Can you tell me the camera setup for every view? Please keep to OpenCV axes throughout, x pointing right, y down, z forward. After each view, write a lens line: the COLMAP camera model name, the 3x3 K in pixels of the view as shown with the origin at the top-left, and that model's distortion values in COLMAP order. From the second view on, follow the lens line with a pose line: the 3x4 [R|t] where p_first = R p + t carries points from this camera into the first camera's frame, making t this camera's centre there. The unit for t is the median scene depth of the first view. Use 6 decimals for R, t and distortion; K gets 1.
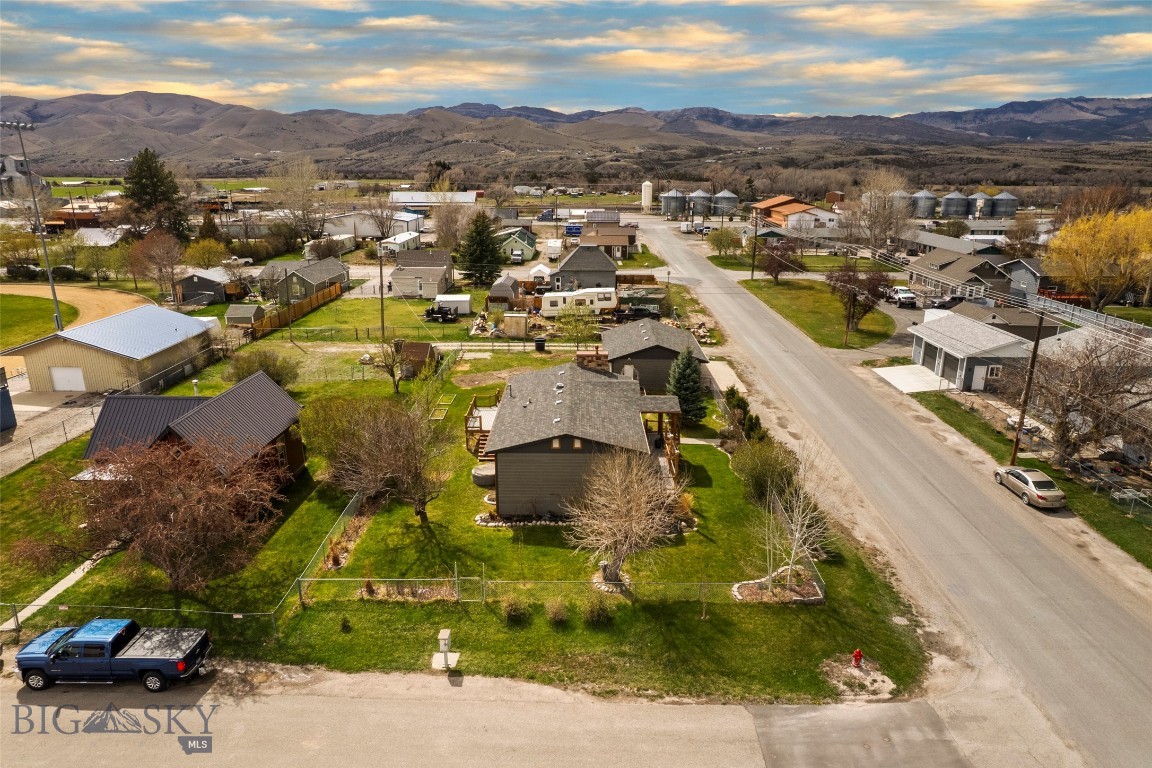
lens RADIAL K [[738.3, 0, 577.5], [0, 738.3, 384.9], [0, 0, 1]] dist [-0.078291, 0.069921]
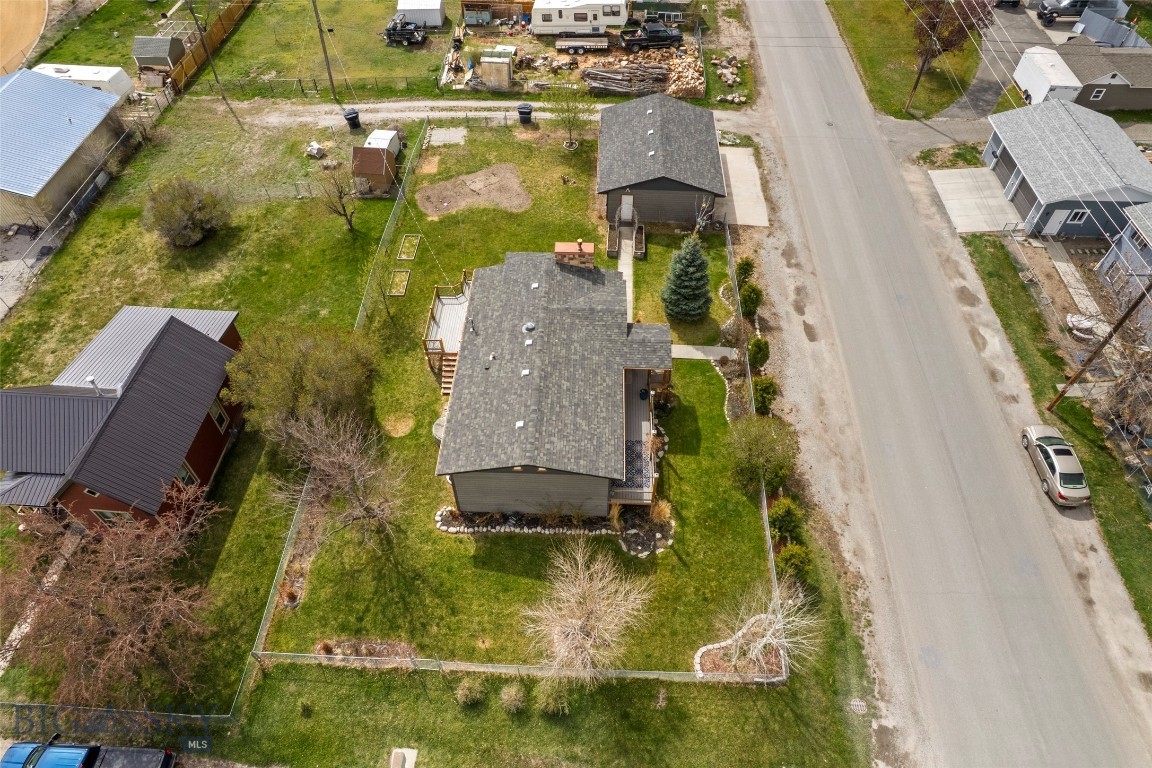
lens RADIAL K [[738.3, 0, 577.5], [0, 738.3, 384.9], [0, 0, 1]] dist [-0.078291, 0.069921]
pose [[0.999546, 0.019707, -0.022770, 0.059819], [-0.004095, 0.838057, 0.545568, -0.476479], [0.029834, -0.545227, 0.837757, 0.323478]]
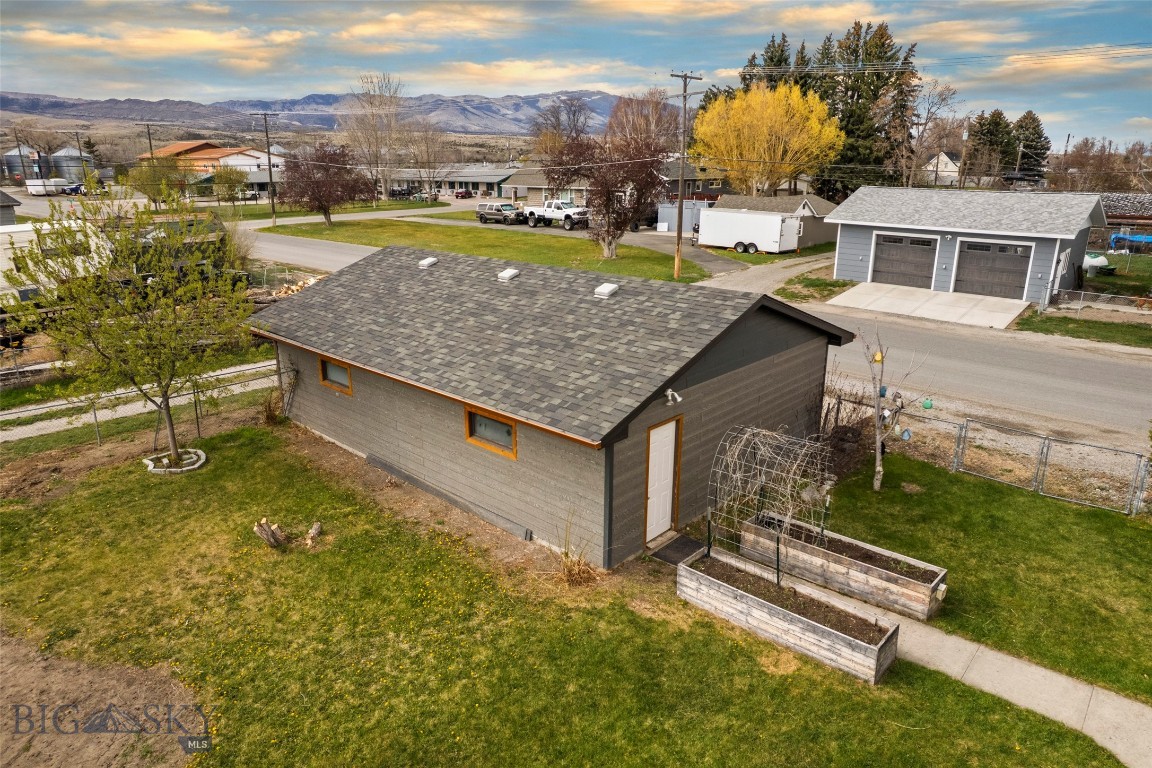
lens RADIAL K [[738.3, 0, 577.5], [0, 738.3, 384.9], [0, 0, 1]] dist [-0.078291, 0.069921]
pose [[0.665035, -0.220600, 0.713487, -0.127842], [0.211345, 0.971915, 0.103510, -0.099438], [-0.716283, 0.081954, 0.692980, 1.424557]]
